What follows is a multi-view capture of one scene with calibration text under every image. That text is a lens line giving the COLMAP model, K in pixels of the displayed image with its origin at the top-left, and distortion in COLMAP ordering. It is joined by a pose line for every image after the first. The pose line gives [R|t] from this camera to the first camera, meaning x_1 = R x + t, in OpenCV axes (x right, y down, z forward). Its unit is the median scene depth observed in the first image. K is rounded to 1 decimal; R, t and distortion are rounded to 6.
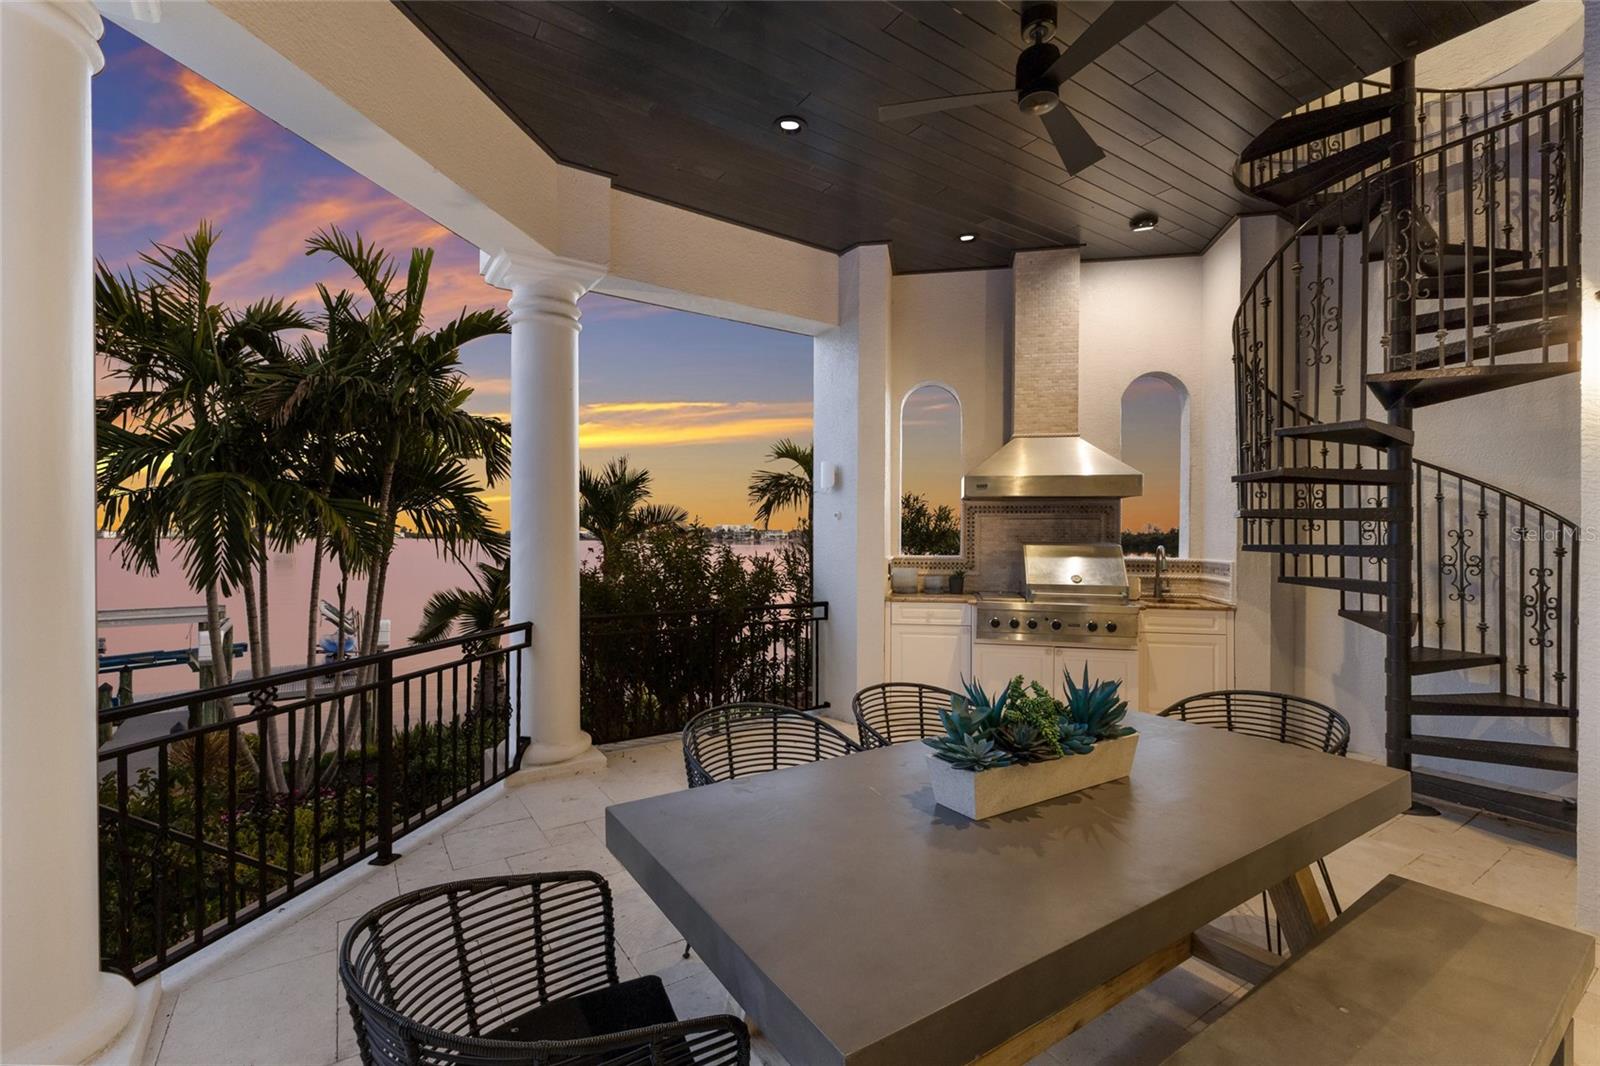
lens RADIAL K [[694.0, 0, 797.6], [0, 694.0, 538.2], [0, 0, 1]] dist [0.005236, -0.001228]
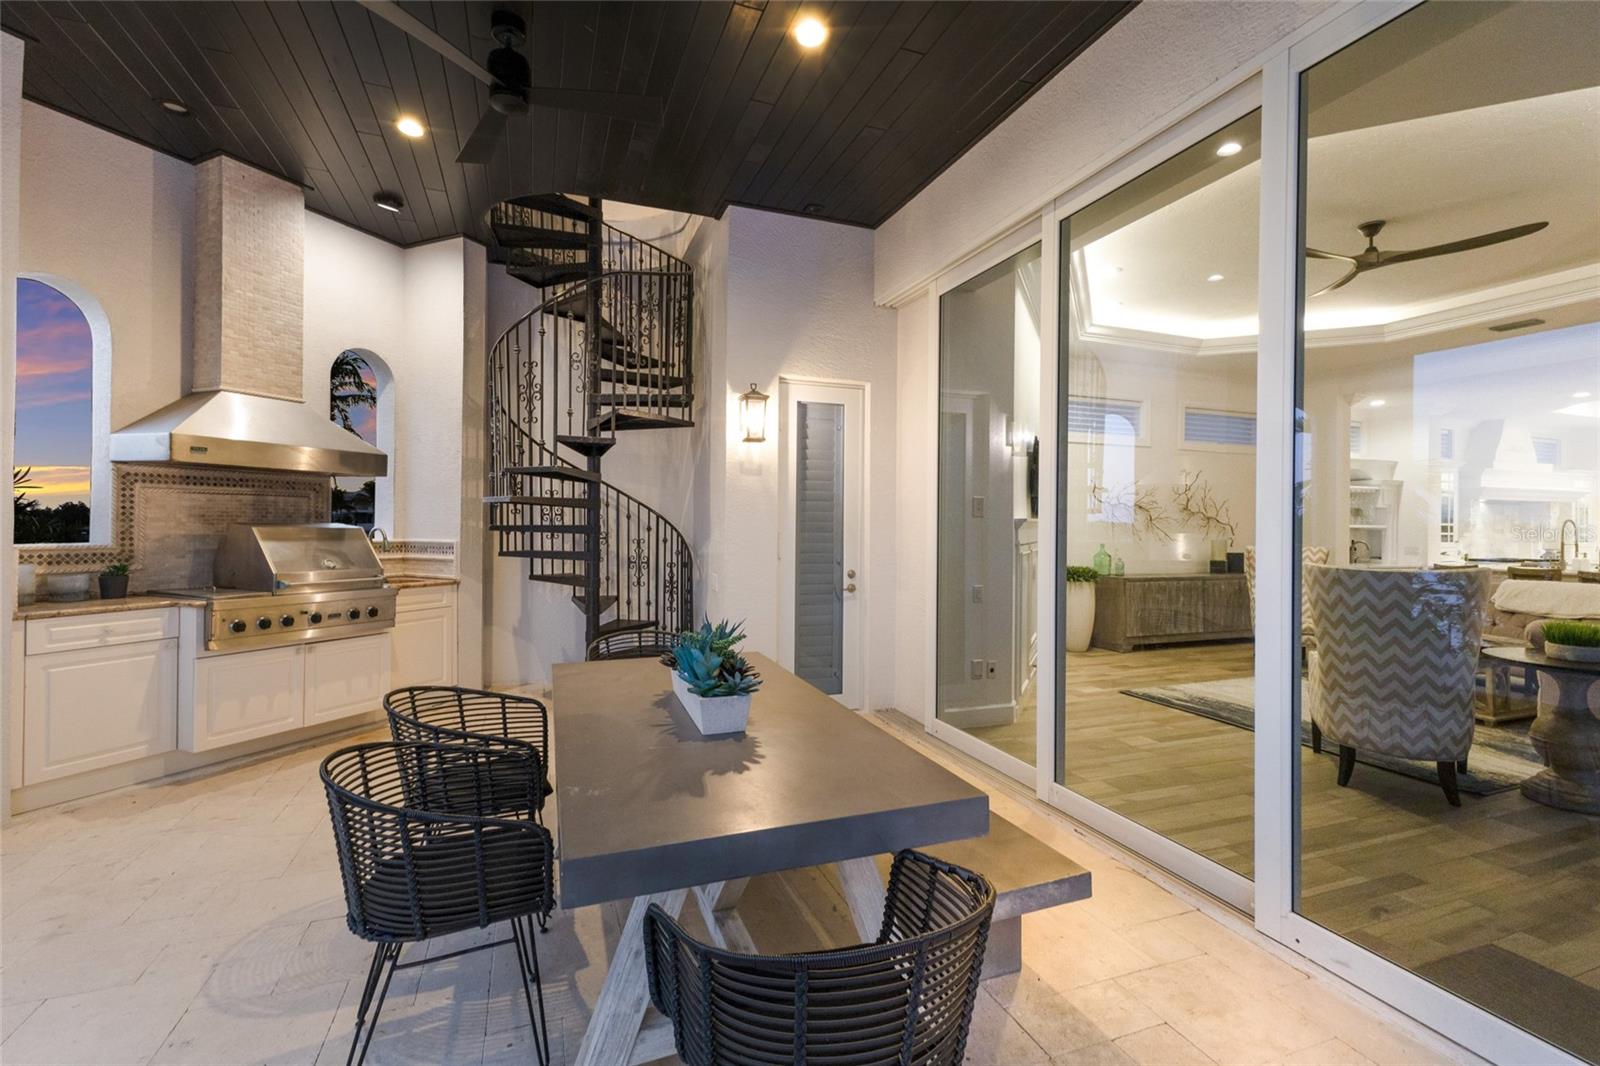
lens RADIAL K [[694.0, 0, 795.9], [0, 694.0, 521.8], [0, 0, 1]] dist [0.005236, -0.001228]
pose [[0.228661, 0.001463, 0.973505, -0.323219], [-0.003049, 0.999995, -0.000786, 0.002586], [-0.973501, -0.002789, 0.228664, 0.198047]]
